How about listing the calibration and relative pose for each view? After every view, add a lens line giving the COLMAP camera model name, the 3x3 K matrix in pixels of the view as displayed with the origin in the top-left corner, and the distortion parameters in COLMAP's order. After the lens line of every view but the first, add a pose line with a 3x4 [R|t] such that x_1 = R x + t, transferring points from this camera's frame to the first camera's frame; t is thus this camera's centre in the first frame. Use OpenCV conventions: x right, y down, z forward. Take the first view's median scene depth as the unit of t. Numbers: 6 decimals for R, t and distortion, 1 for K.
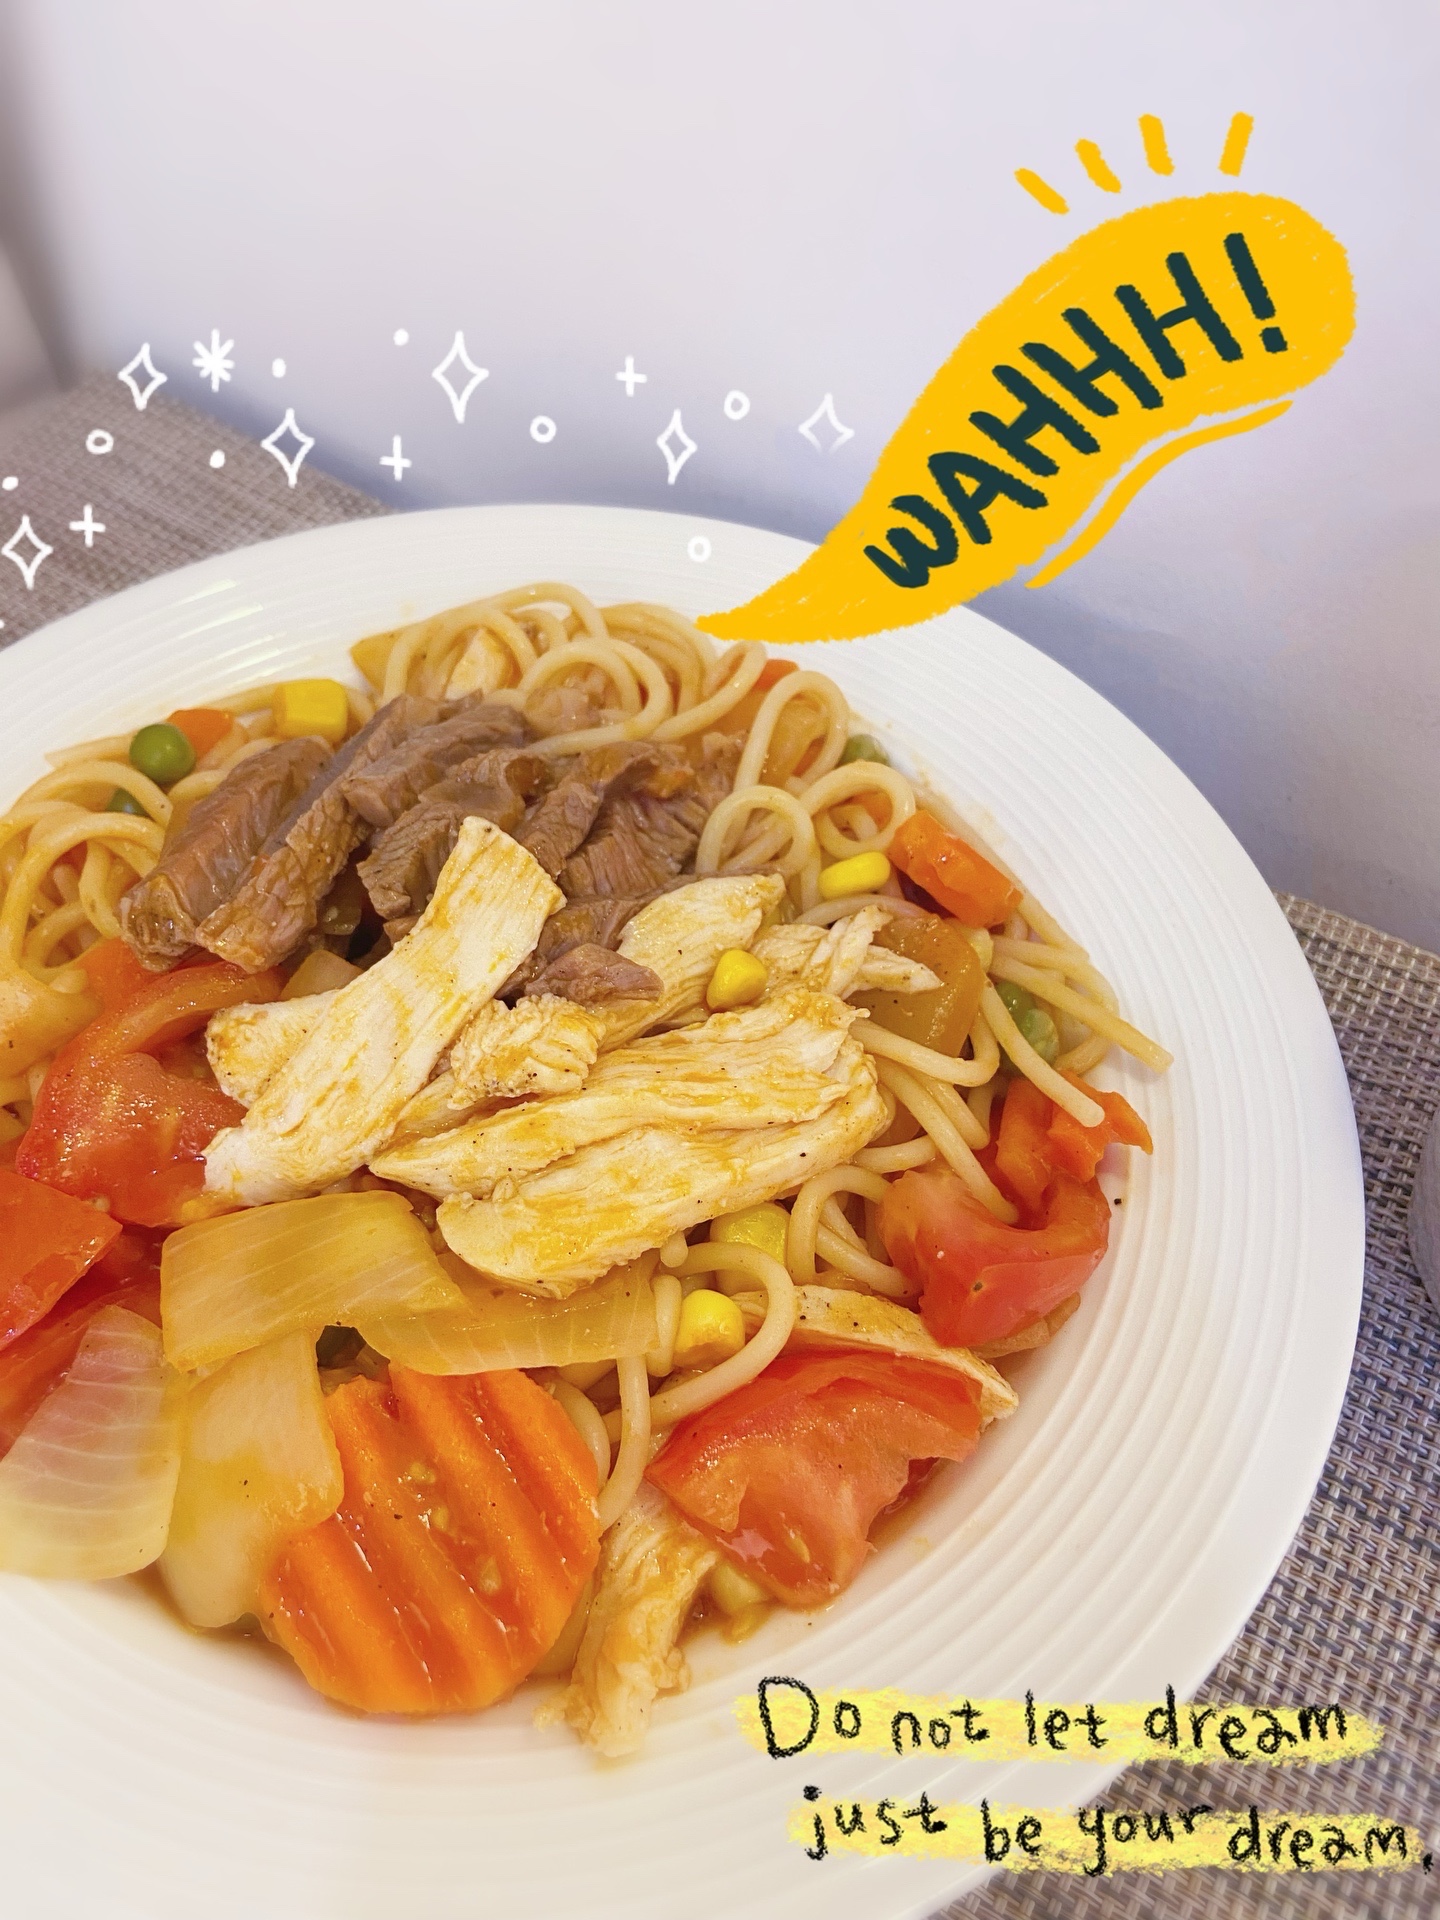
lens RADIAL K [[1419.4, 0, 700.6], [0, 1419.4, 942.0], [0, 0, 1]] dist [0.118077, -0.162939]
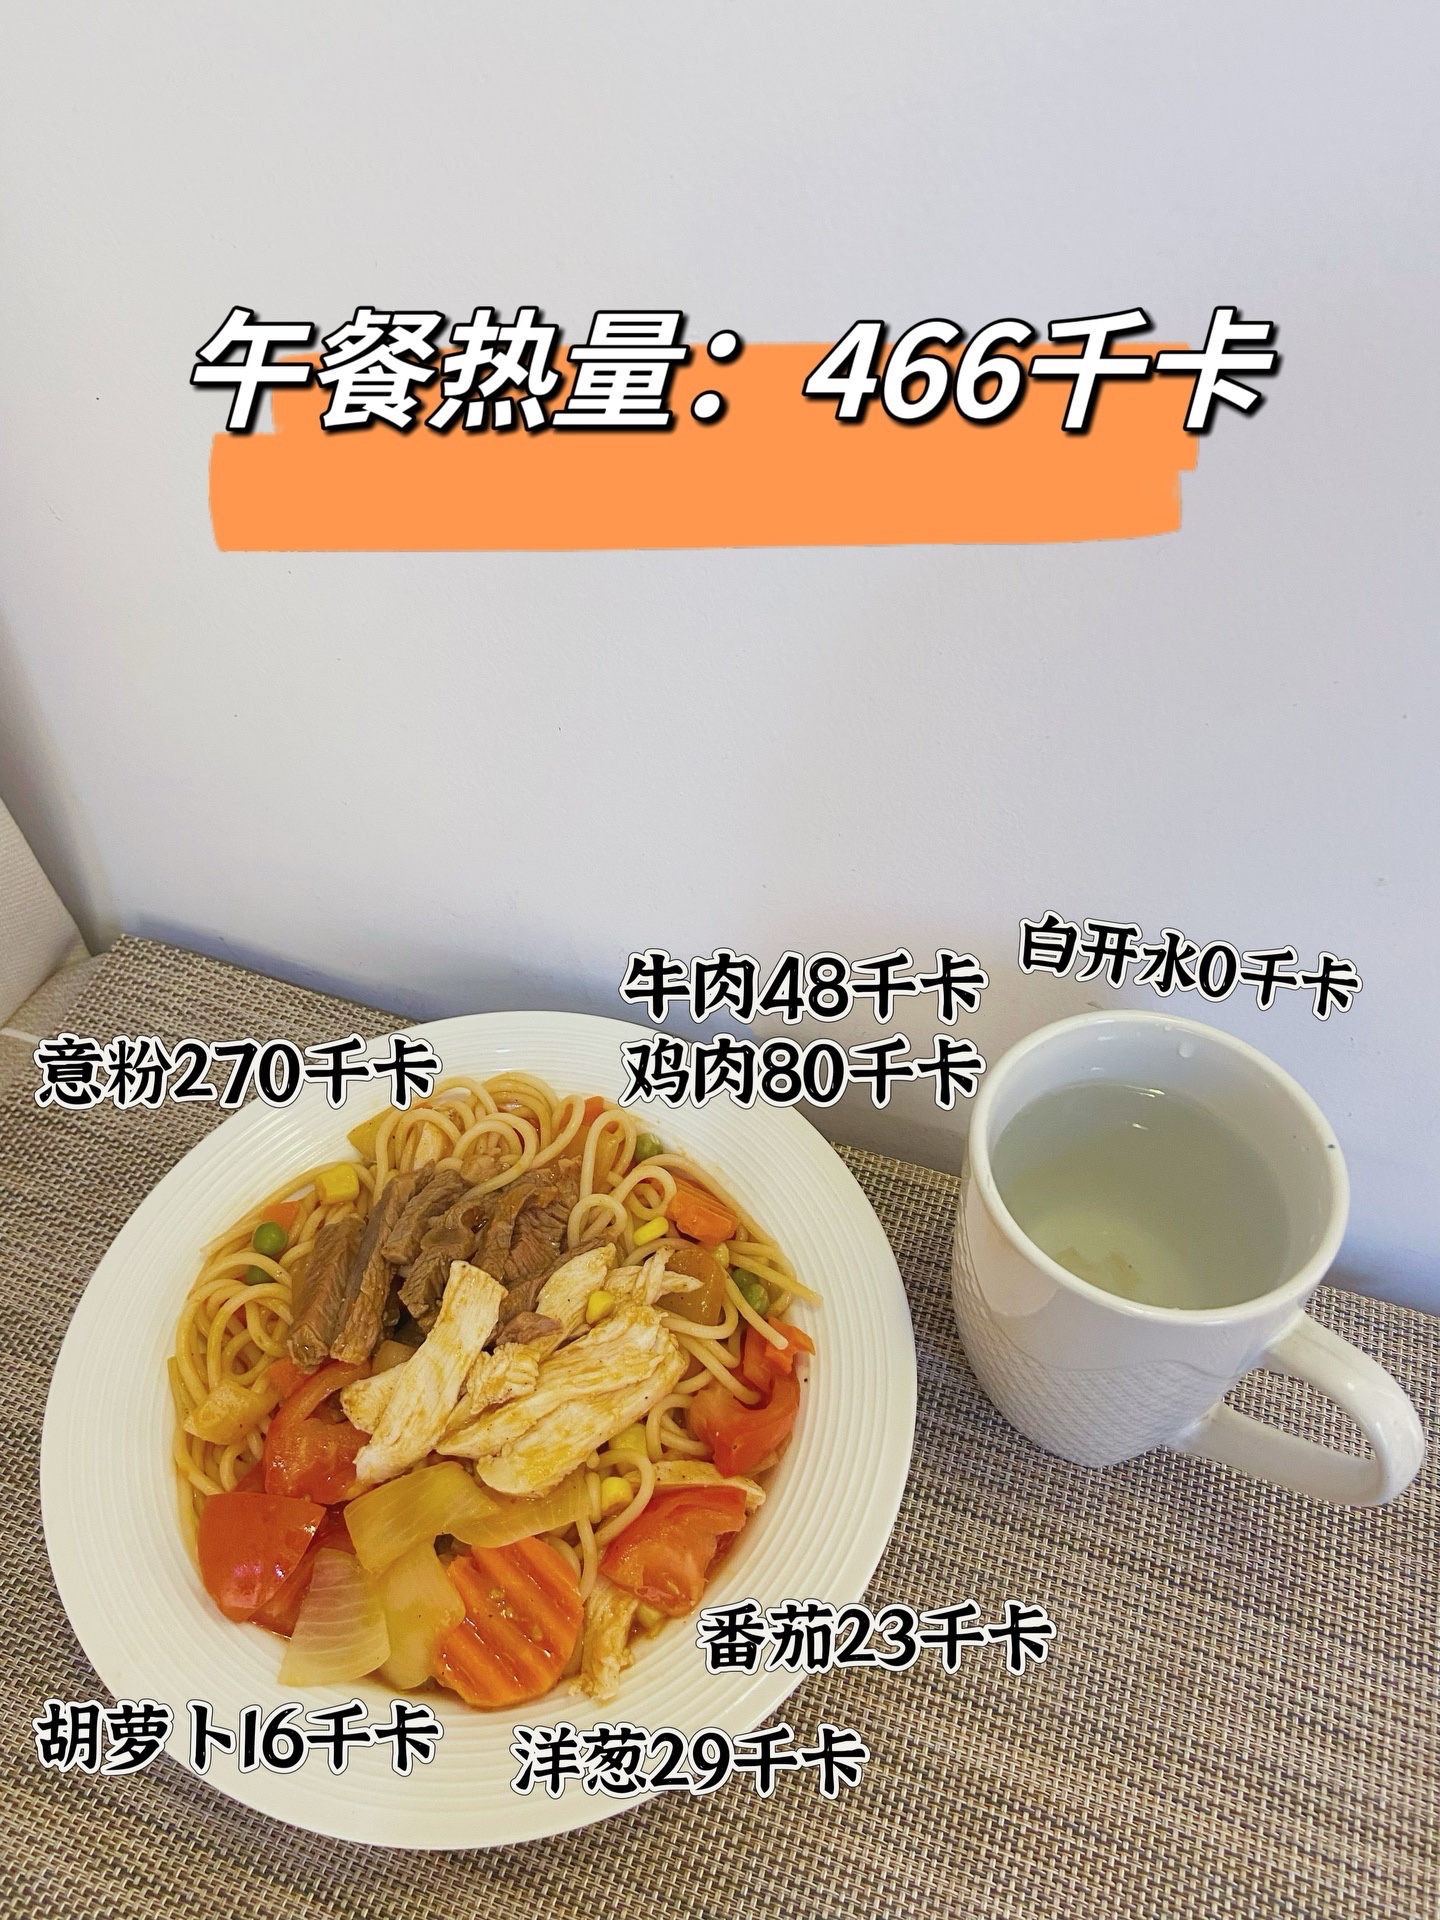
lens RADIAL K [[1419.4, 0, 700.6], [0, 1419.4, 942.0], [0, 0, 1]] dist [0.118077, -0.162939]
pose [[0.977953, -0.181918, 0.102533, 0.055737], [0.187032, 0.981429, -0.042608, -0.392567], [-0.092877, 0.060846, 0.993817, -1.103287]]
